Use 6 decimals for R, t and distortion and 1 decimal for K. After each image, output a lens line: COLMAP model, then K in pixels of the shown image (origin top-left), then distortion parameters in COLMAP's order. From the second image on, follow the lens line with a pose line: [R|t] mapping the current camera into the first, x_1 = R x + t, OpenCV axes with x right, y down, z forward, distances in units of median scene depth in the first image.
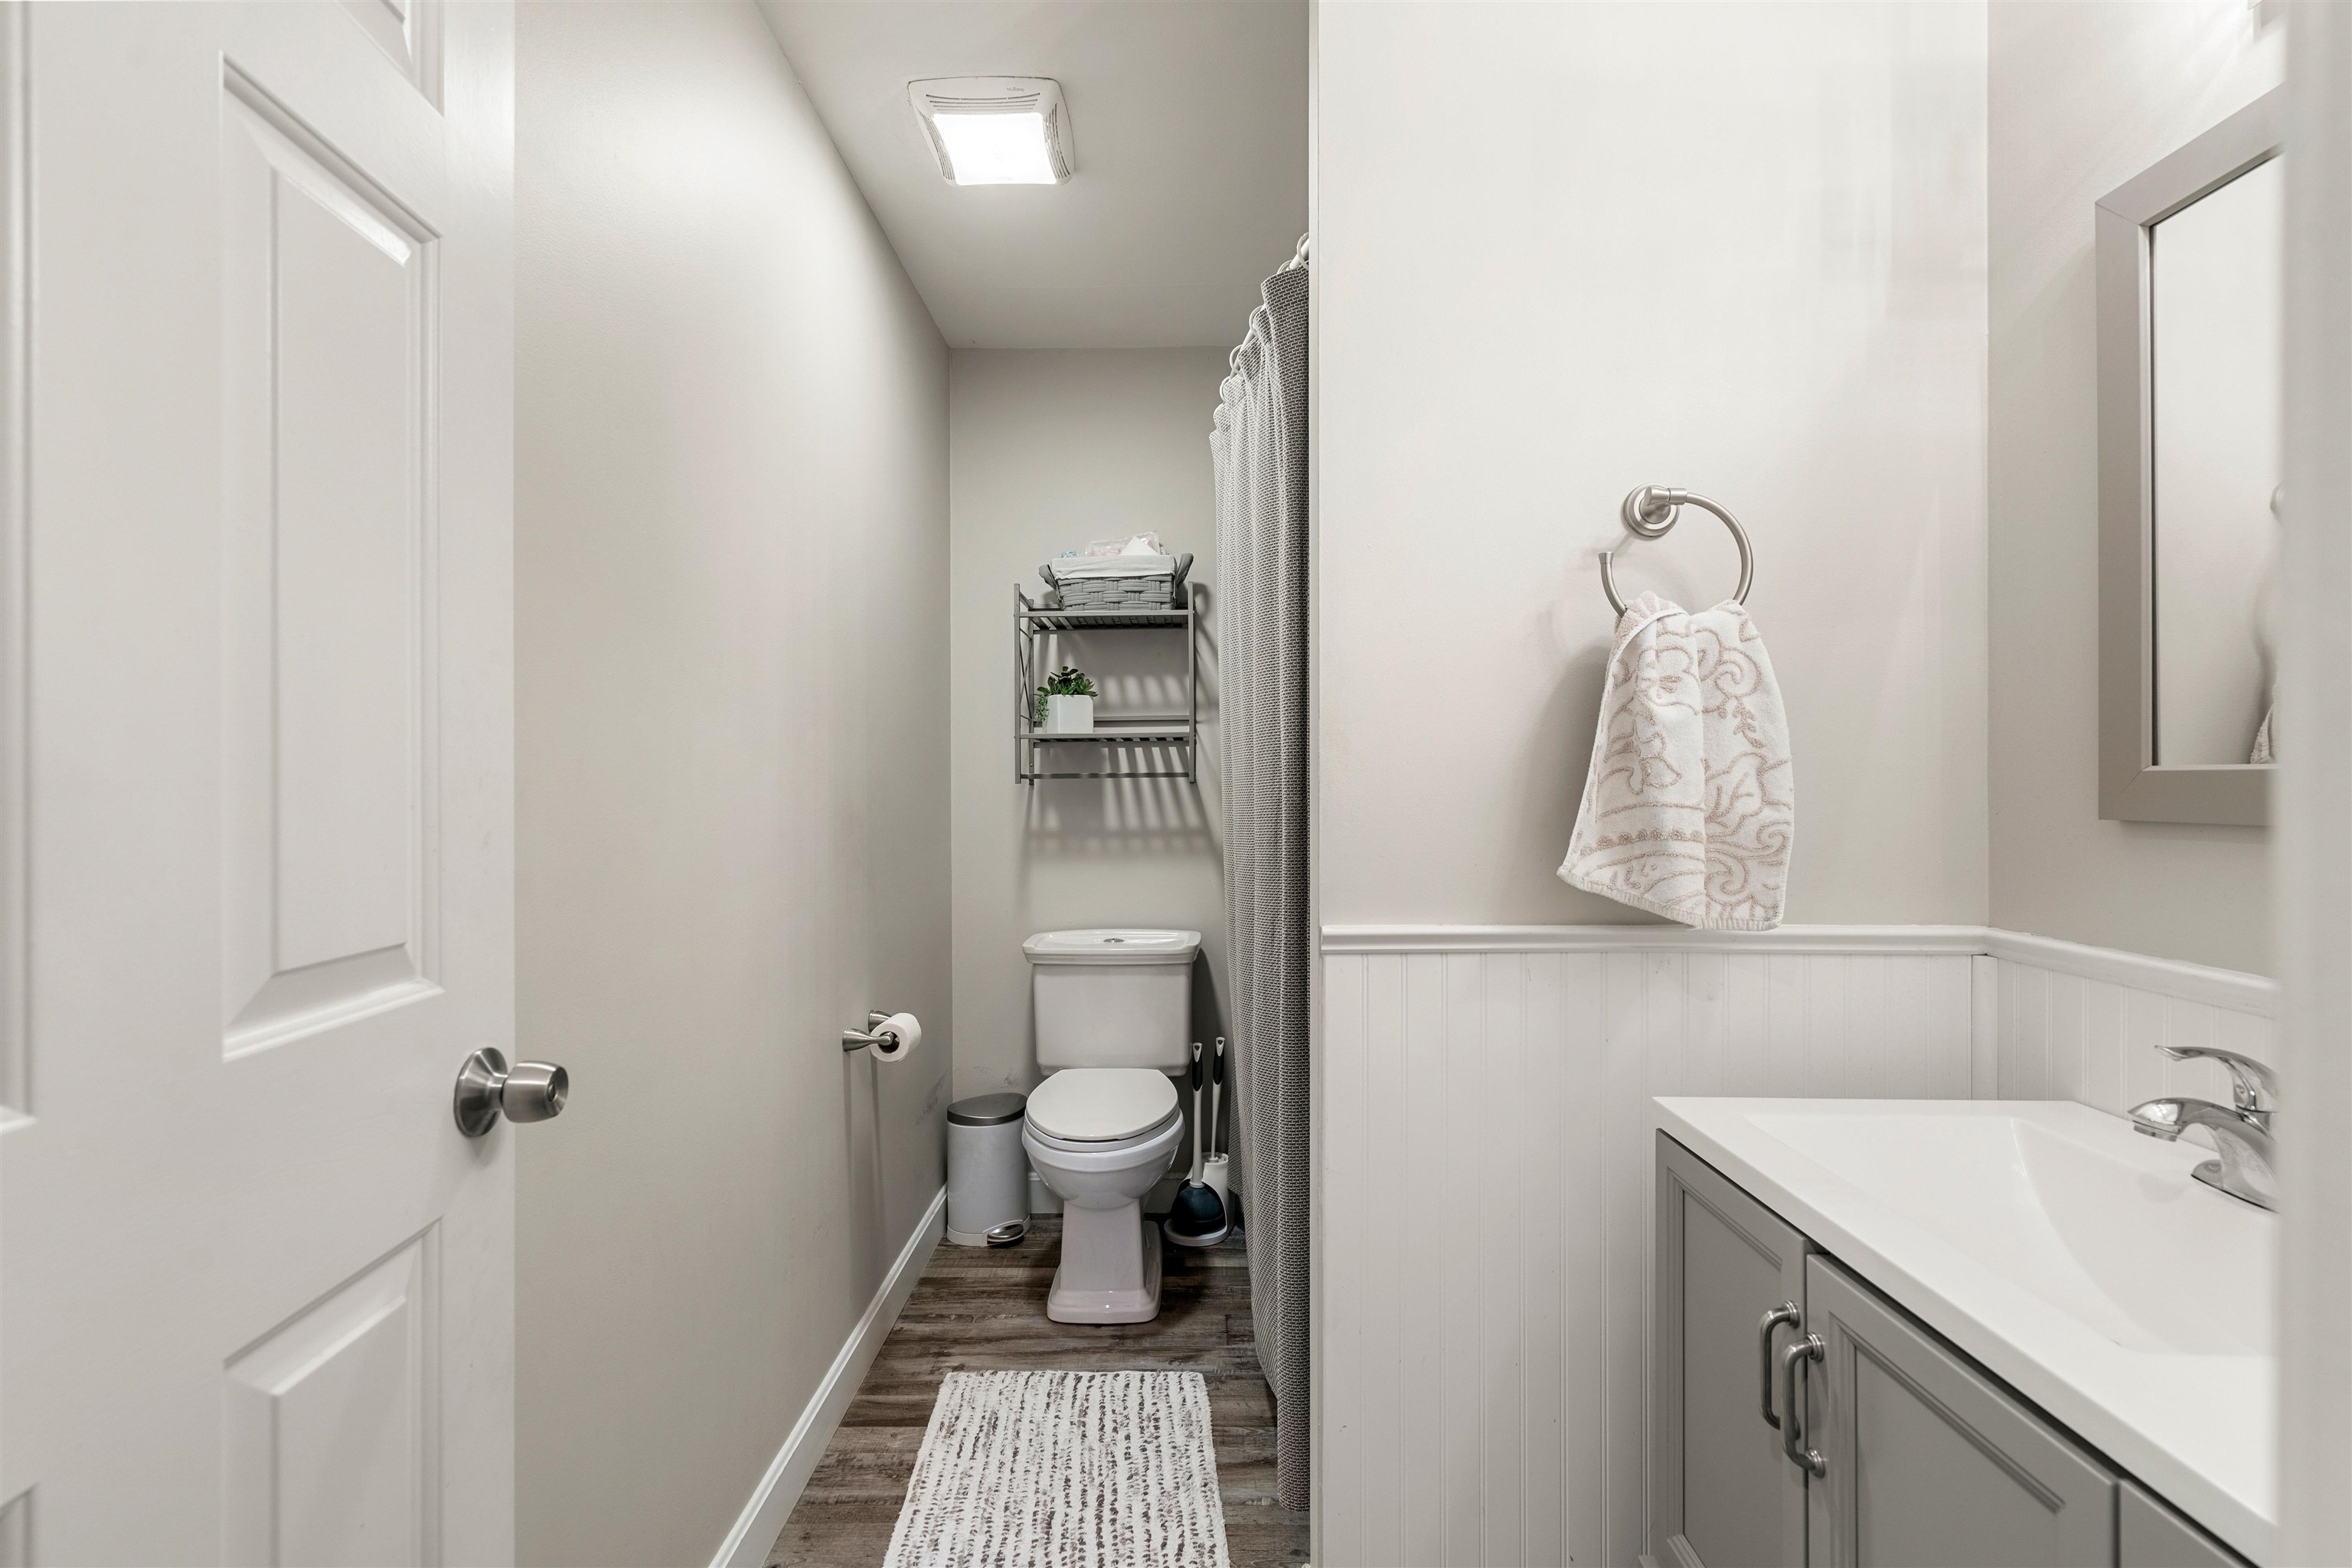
lens RADIAL K [[1060.5, 0, 1182.0], [0, 1060.5, 761.4], [0, 0, 1]] dist [0.002338, 0.000410]
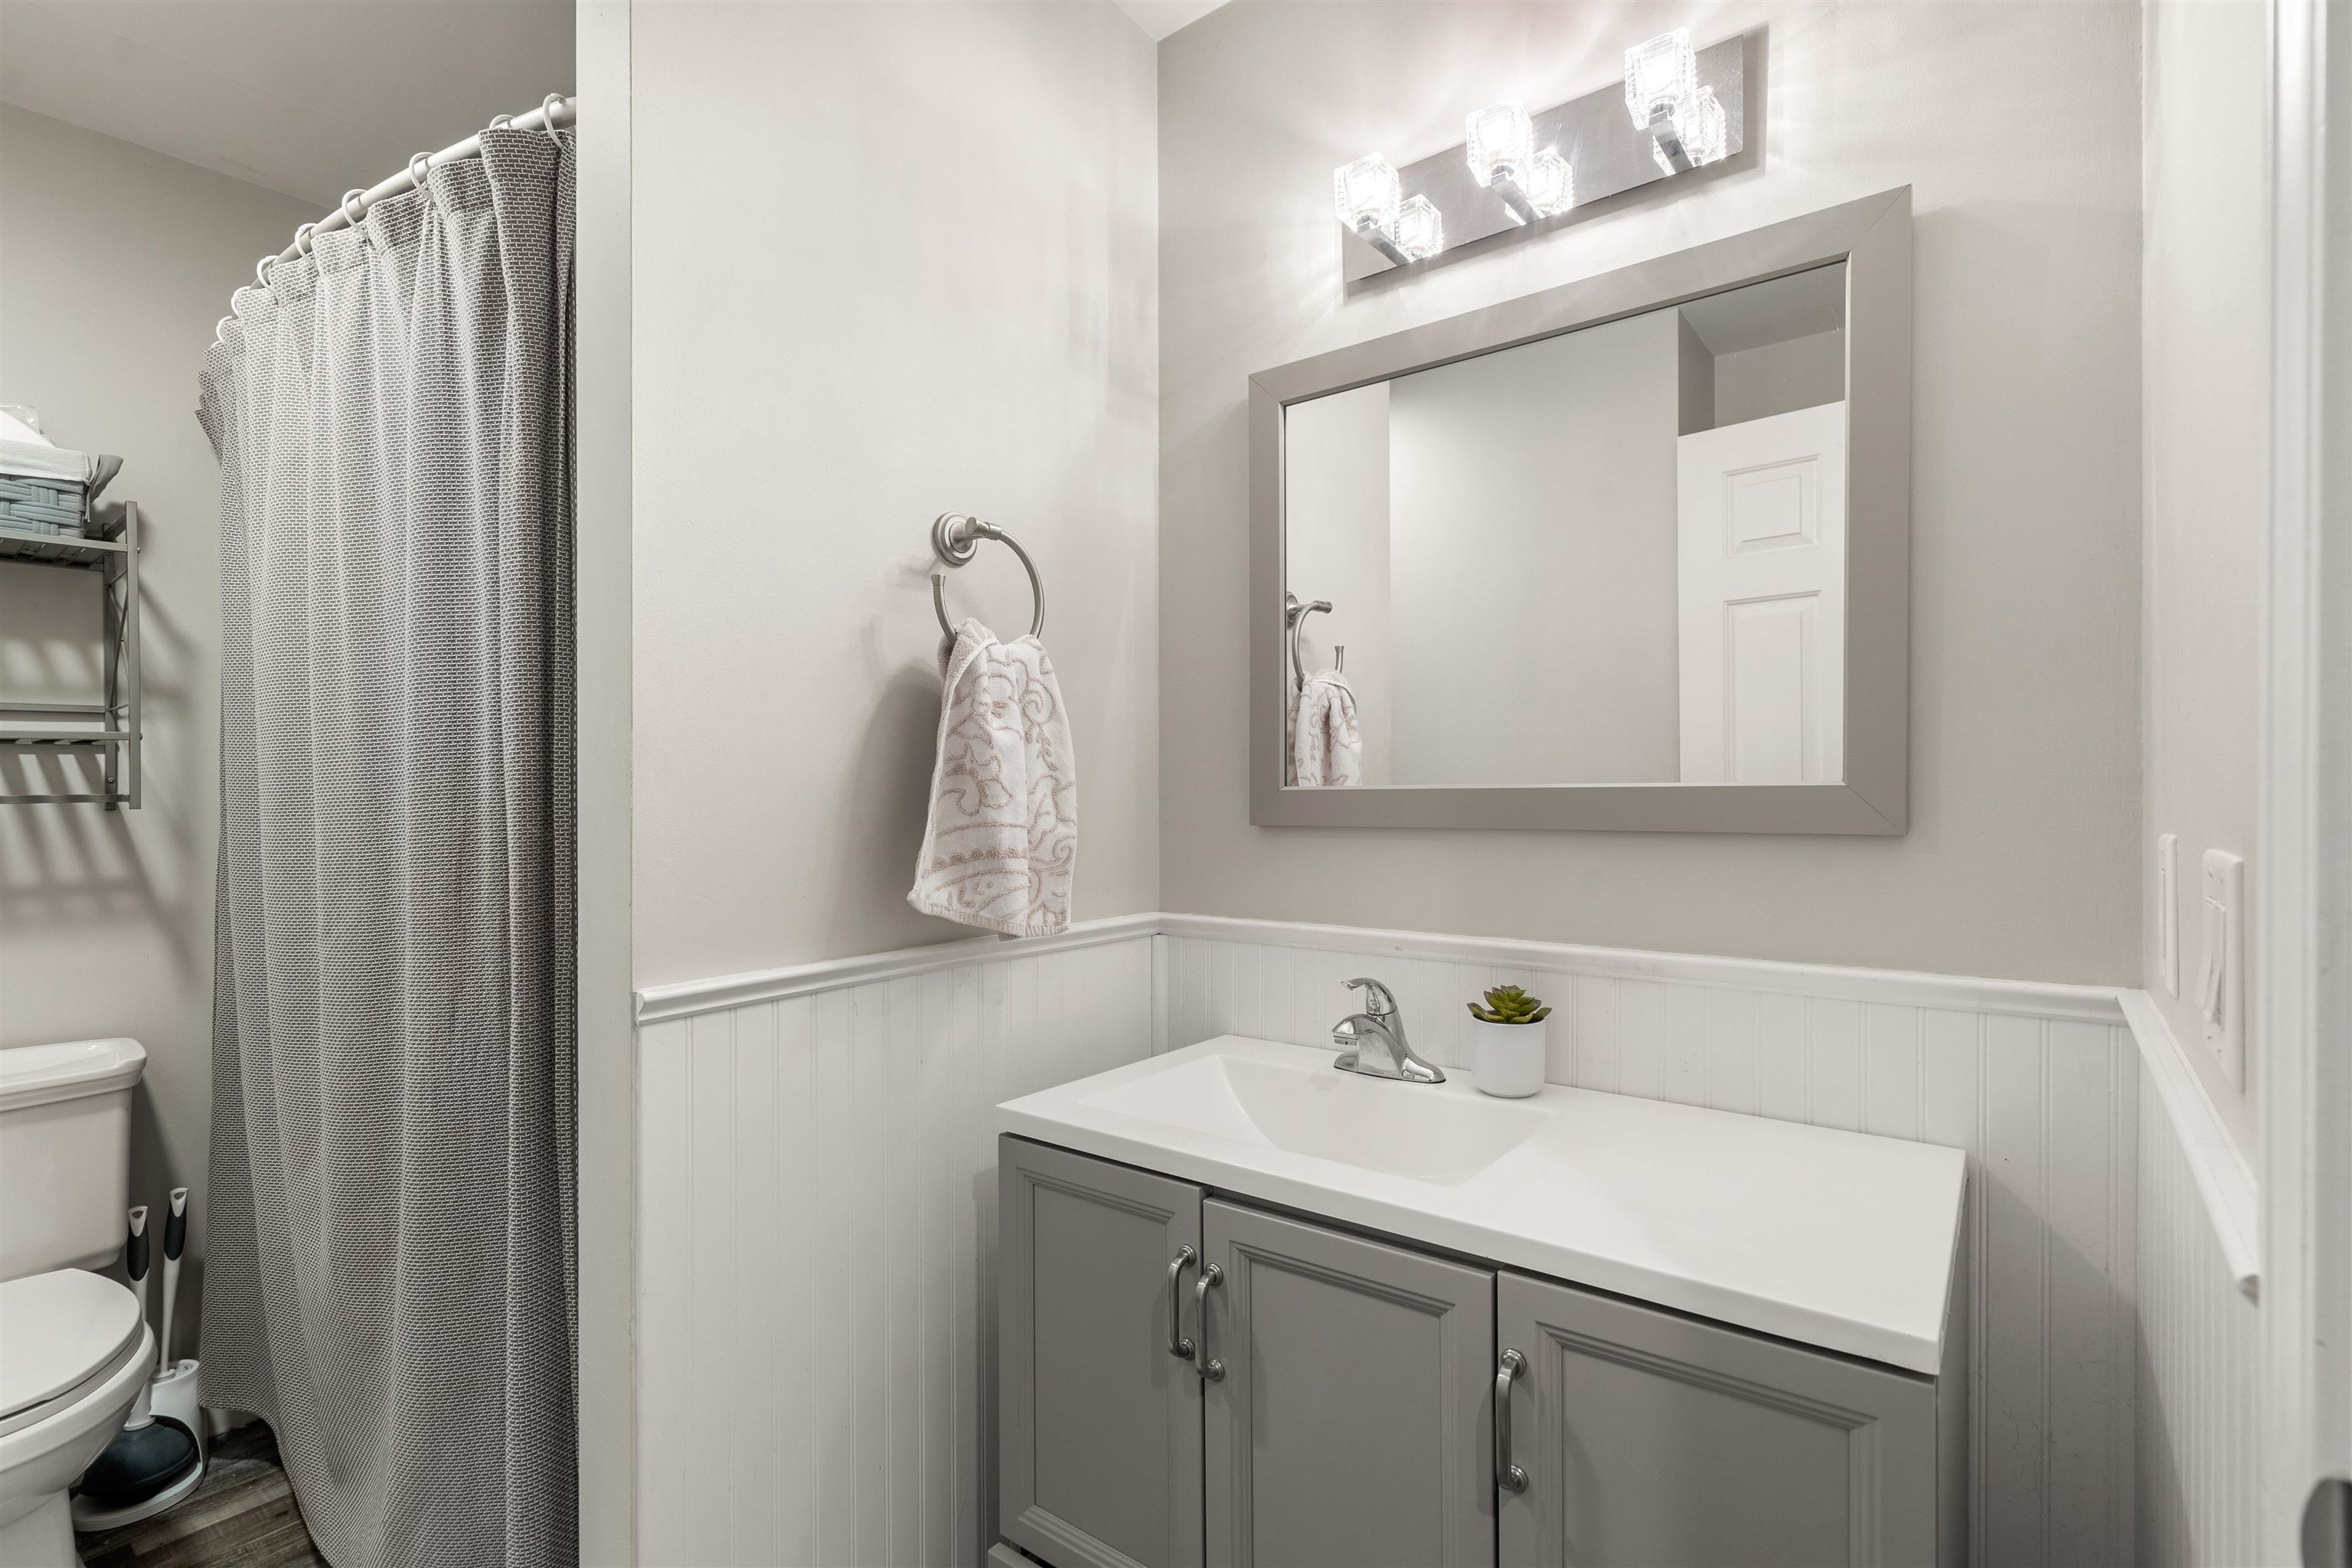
lens RADIAL K [[1089.5, 0, 1161.1], [0, 1089.5, 778.4], [0, 0, 1]] dist [-0.000596, 0.001278]
pose [[0.618019, 0.001611, 0.786161, -0.284769], [-0.004121, 0.999991, 0.001190, -0.006532], [-0.786152, -0.003975, 0.618020, 0.201635]]
